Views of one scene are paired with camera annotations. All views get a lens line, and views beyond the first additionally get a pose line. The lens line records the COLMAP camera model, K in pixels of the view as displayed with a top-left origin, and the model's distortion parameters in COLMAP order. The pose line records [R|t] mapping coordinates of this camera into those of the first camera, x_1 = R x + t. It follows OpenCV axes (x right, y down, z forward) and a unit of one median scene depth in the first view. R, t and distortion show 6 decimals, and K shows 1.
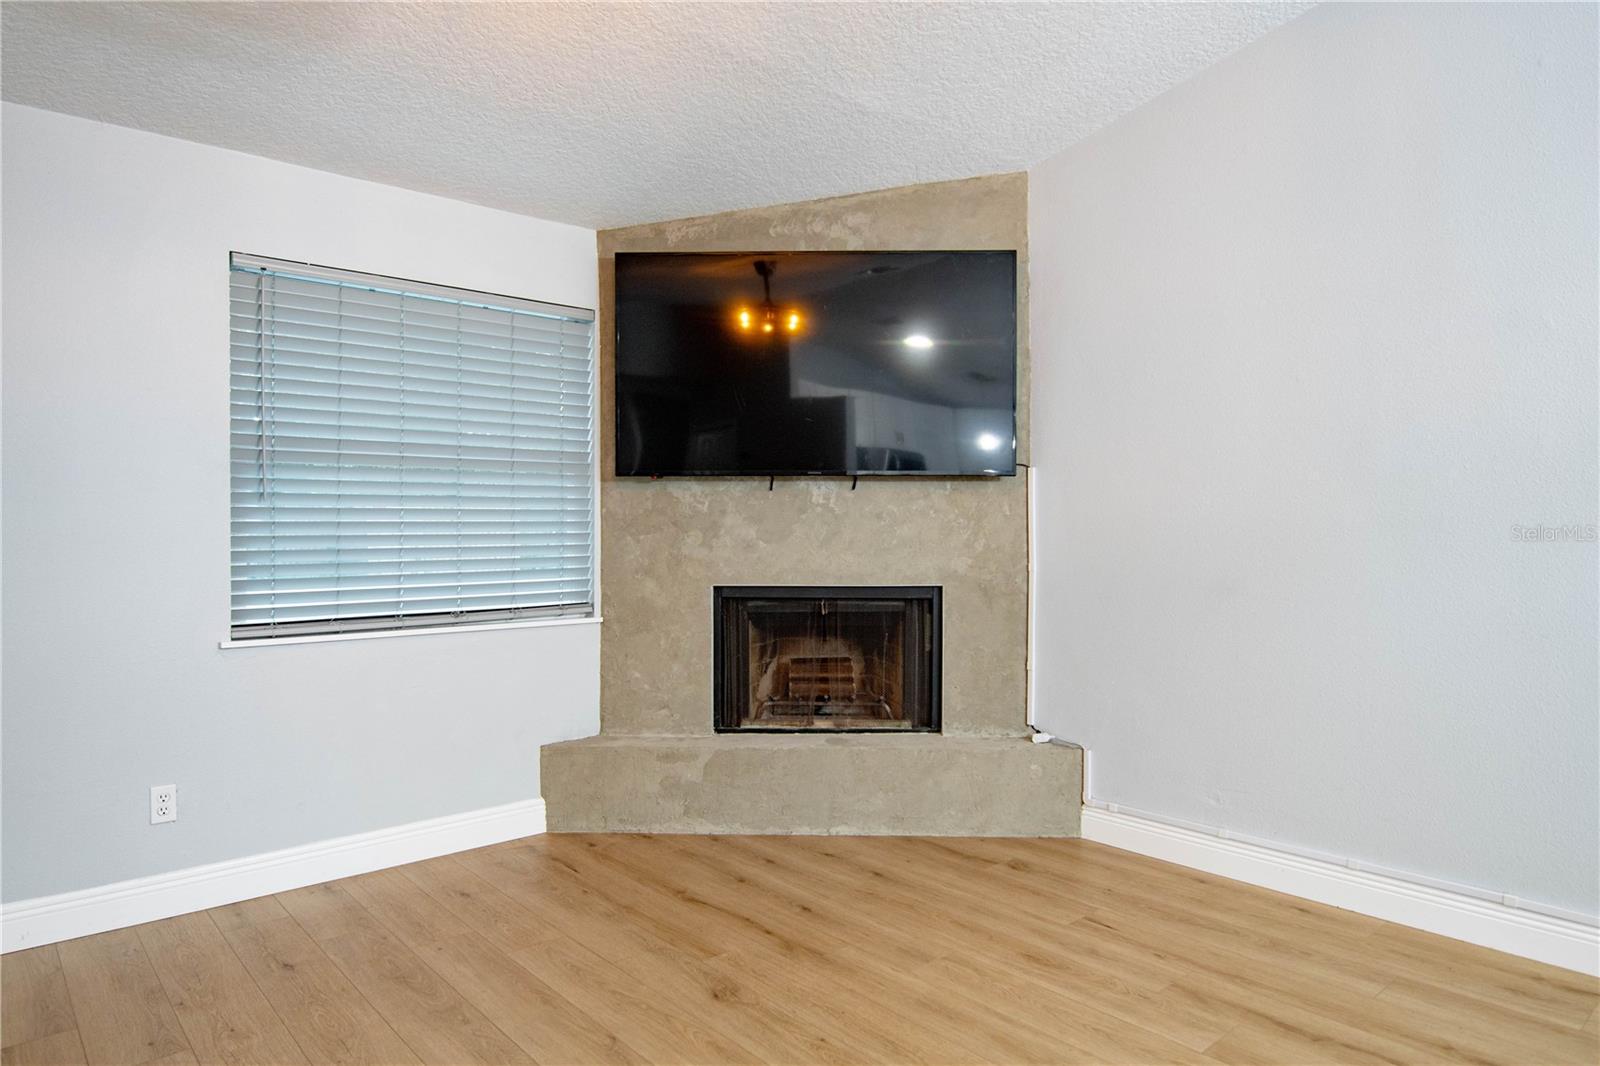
lens RADIAL K [[974.5, 0, 790.0], [0, 974.5, 534.1], [0, 0, 1]] dist [-0.010709, -0.004300]
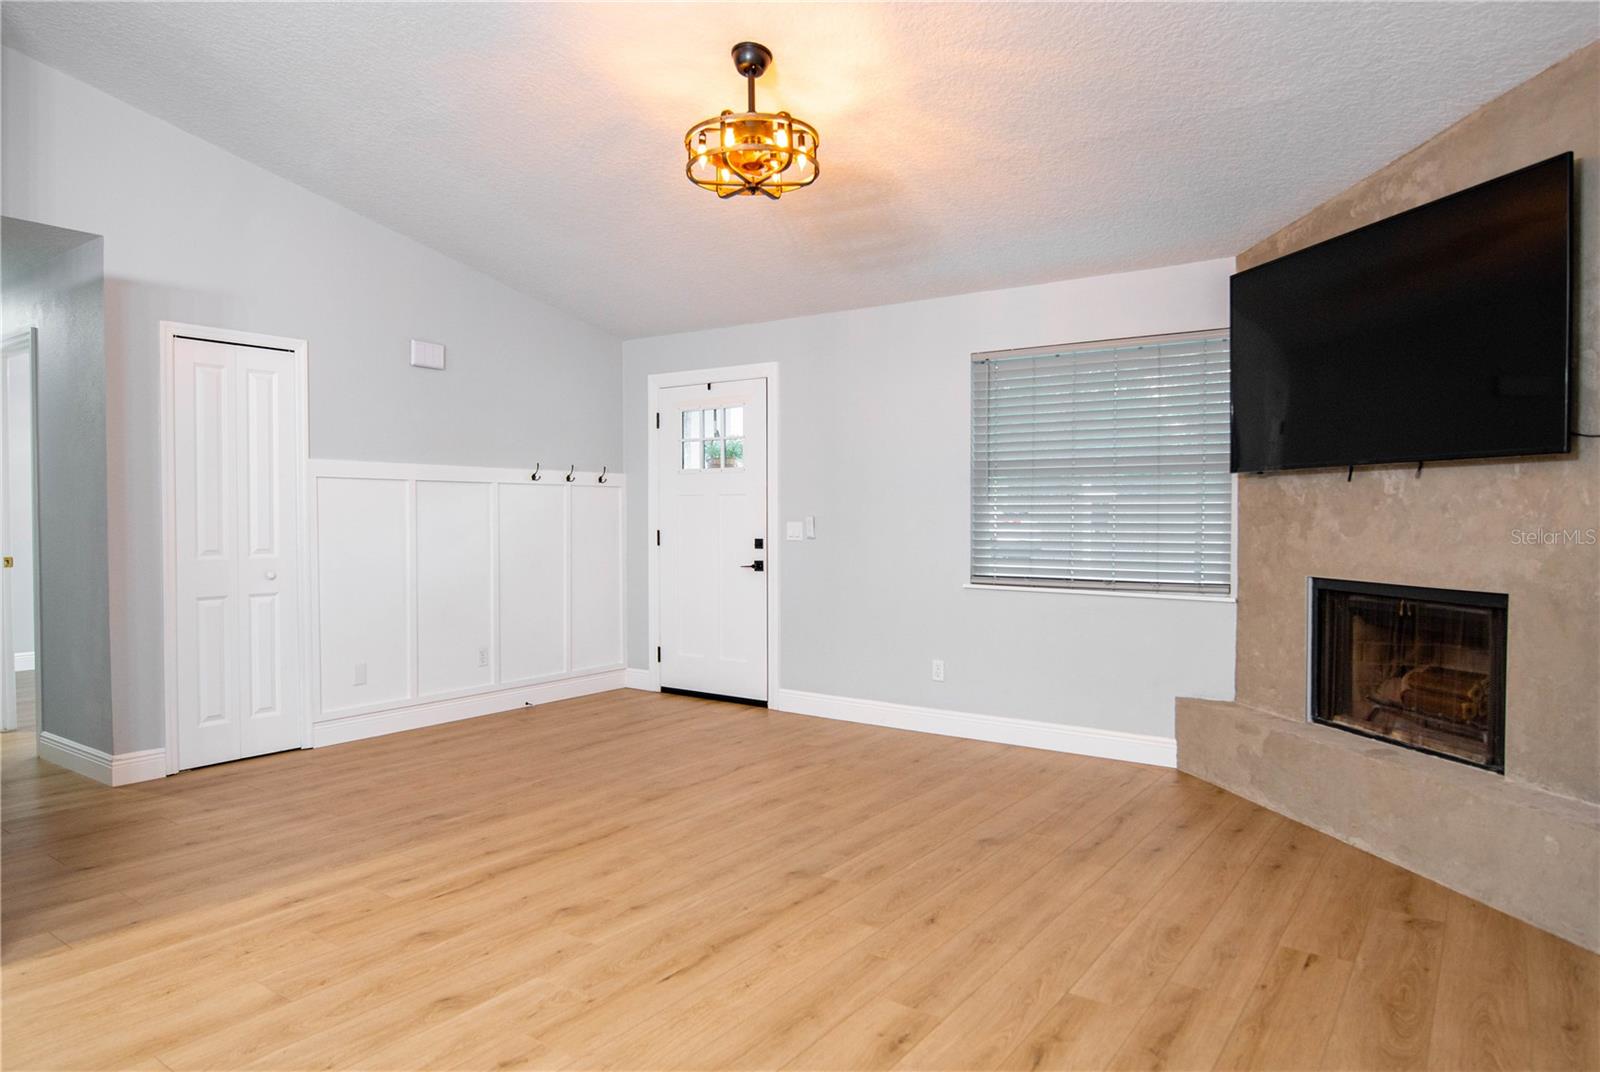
lens RADIAL K [[974.5, 0, 790.0], [0, 974.5, 537.1], [0, 0, 1]] dist [-0.010709, -0.004300]
pose [[0.227250, 0.023930, -0.973542, 0.799079], [-0.011417, 0.999695, 0.021908, -0.004351], [0.973770, 0.006136, 0.227453, 0.242128]]
